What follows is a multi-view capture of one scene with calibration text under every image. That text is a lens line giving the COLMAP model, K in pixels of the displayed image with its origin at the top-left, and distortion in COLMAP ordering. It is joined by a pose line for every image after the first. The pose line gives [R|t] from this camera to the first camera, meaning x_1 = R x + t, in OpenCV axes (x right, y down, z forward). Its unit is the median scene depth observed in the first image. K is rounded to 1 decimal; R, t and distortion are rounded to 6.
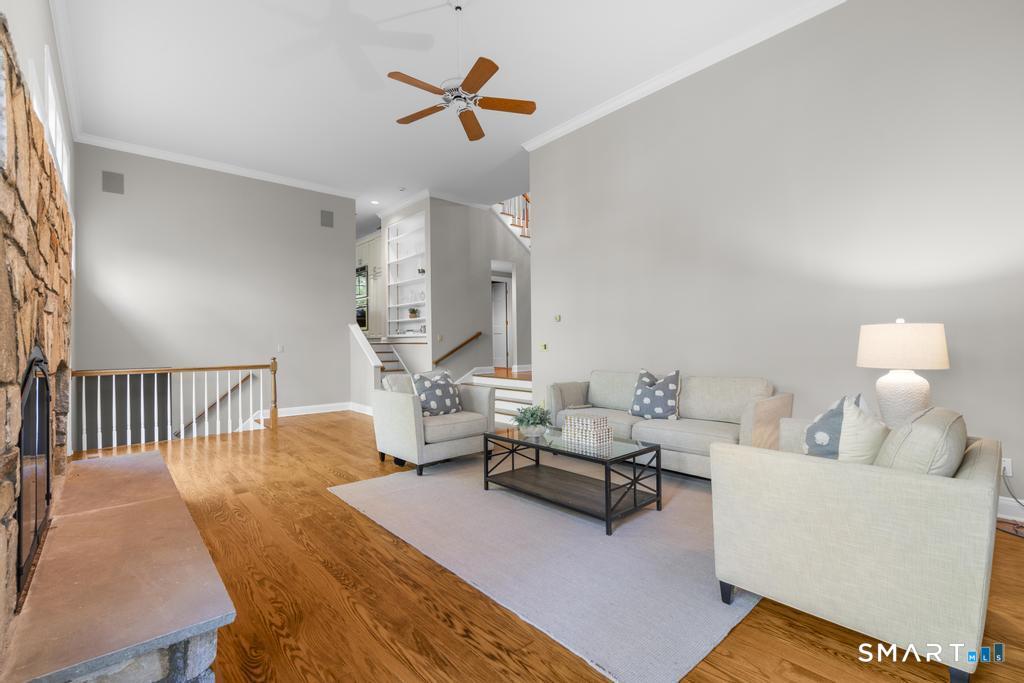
lens RADIAL K [[457.1, 0, 510.8], [0, 457.1, 342.4], [0, 0, 1]] dist [0.003567, 0.000511]
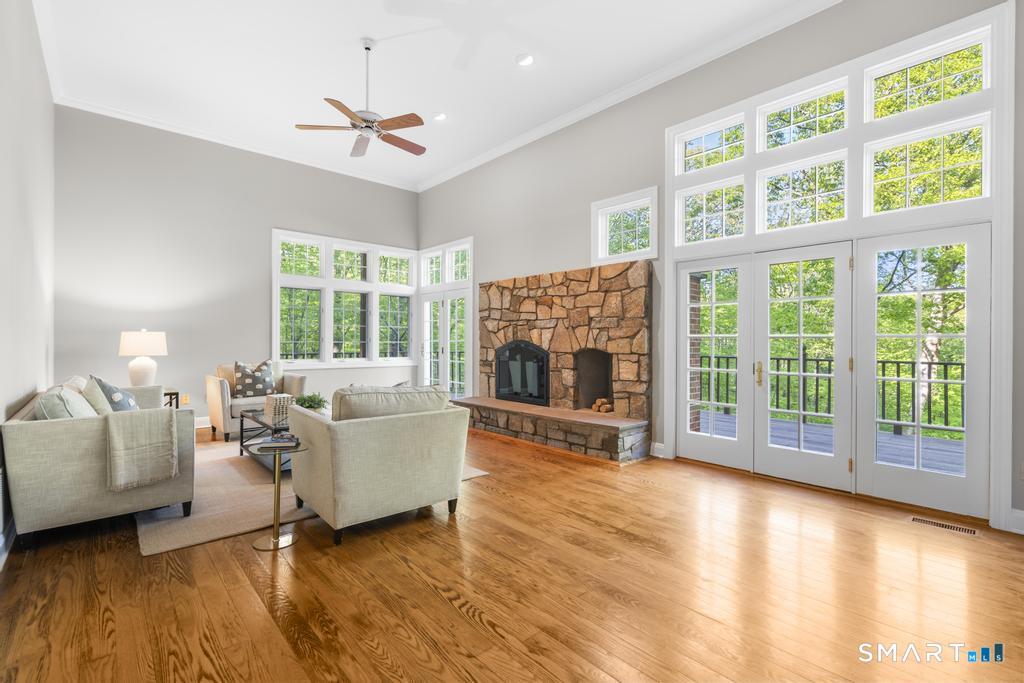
lens RADIAL K [[457.1, 0, 513.6], [0, 457.1, 341.8], [0, 0, 1]] dist [0.003567, 0.000511]
pose [[-0.999895, 0.009113, -0.011261, -0.571241], [0.009125, 0.999958, -0.001004, 0.013958], [0.011251, -0.001107, -0.999936, 2.623725]]
